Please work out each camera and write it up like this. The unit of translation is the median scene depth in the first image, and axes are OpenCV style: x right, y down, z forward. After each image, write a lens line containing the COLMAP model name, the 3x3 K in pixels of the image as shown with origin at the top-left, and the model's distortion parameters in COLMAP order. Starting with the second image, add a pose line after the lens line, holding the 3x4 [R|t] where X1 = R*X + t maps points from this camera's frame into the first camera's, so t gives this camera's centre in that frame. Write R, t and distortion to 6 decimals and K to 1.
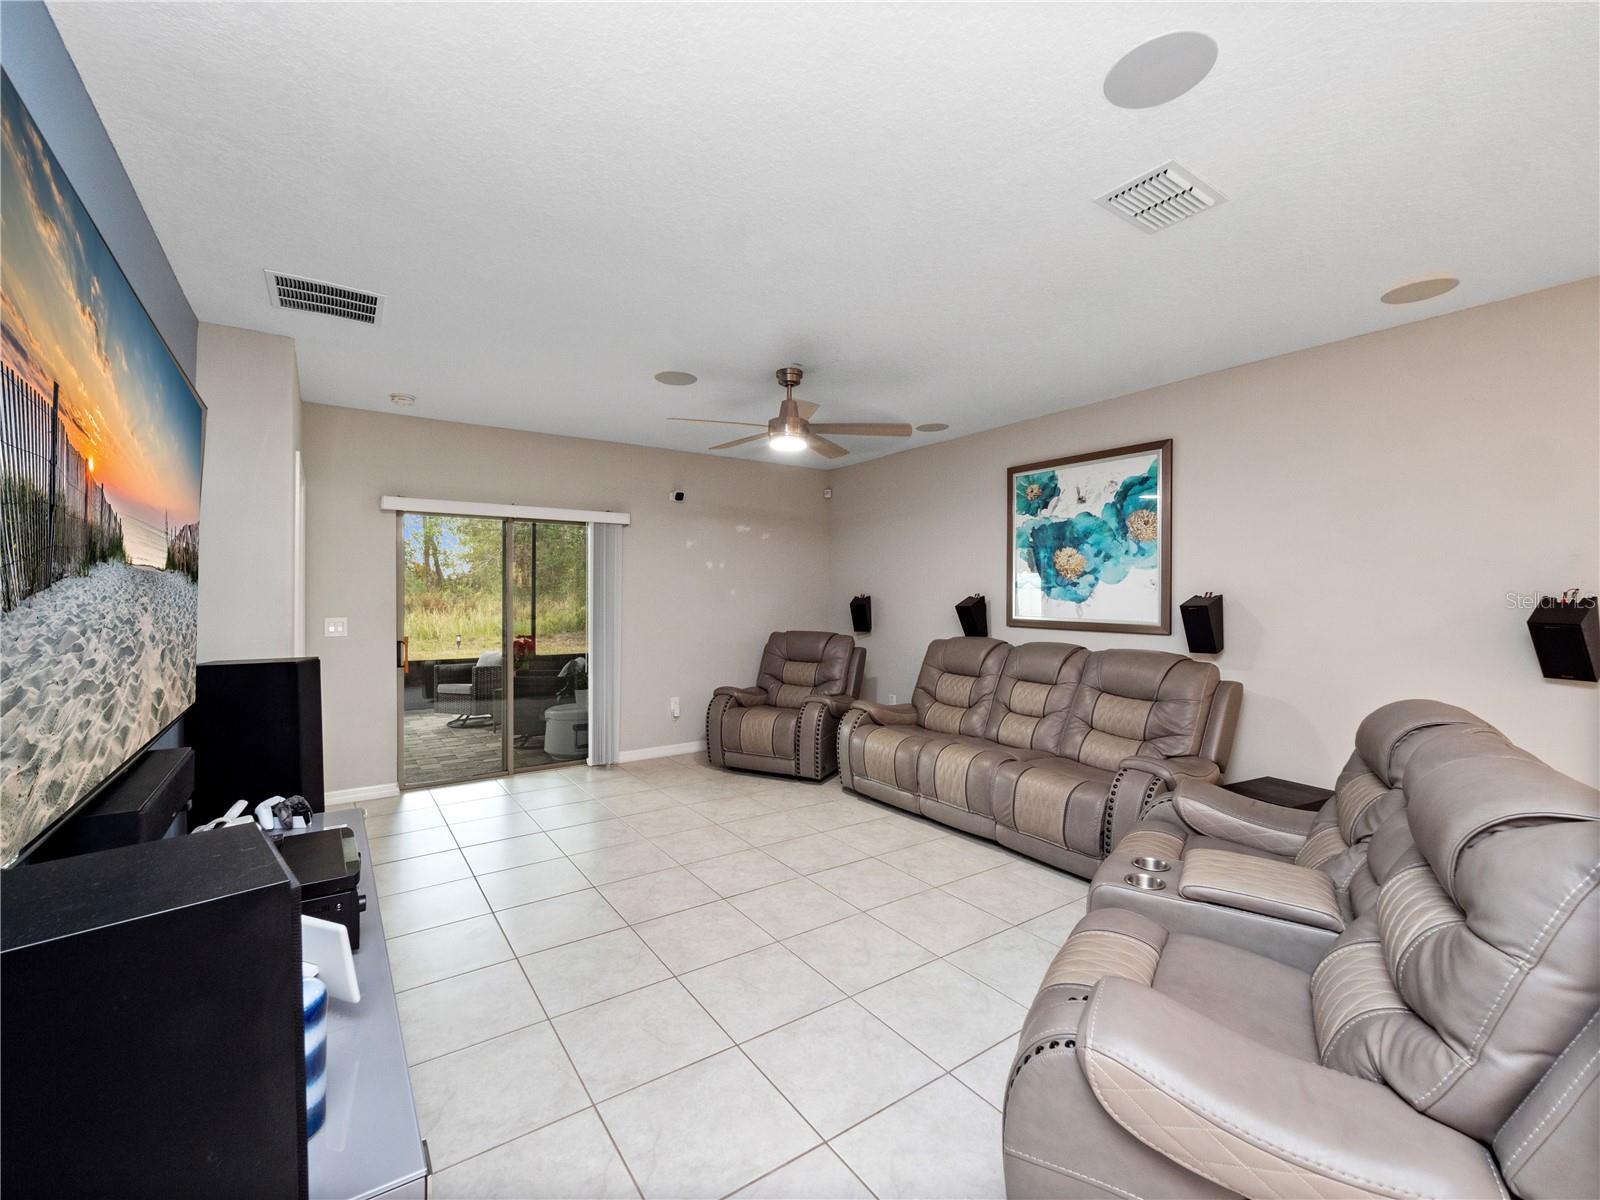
lens RADIAL K [[681.1, 0, 793.3], [0, 681.1, 598.3], [0, 0, 1]] dist [-0.001926, -0.004284]
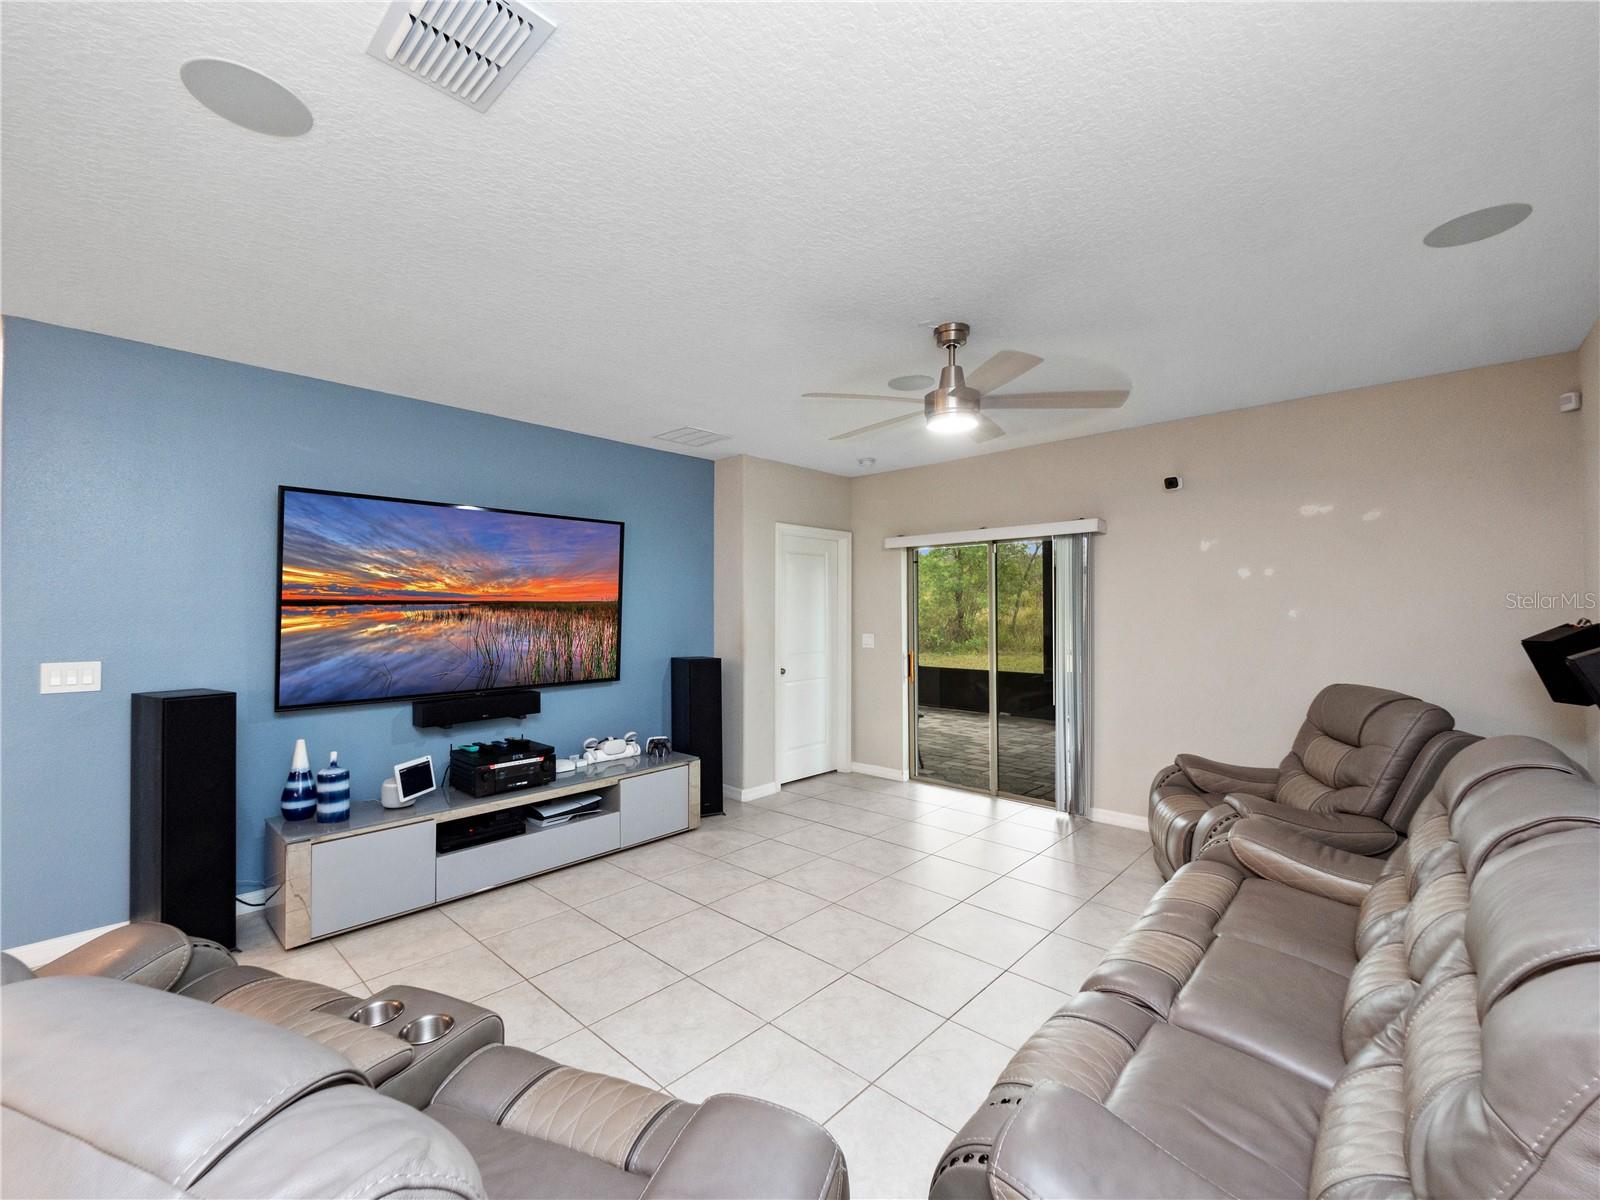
lens RADIAL K [[681.1, 0, 793.5], [0, 681.1, 612.6], [0, 0, 1]] dist [-0.001926, -0.004284]
pose [[0.207155, -0.001295, -0.978307, 0.524195], [0.000451, 0.999999, -0.001229, -0.010672], [0.978308, -0.000186, 0.207156, 0.511115]]
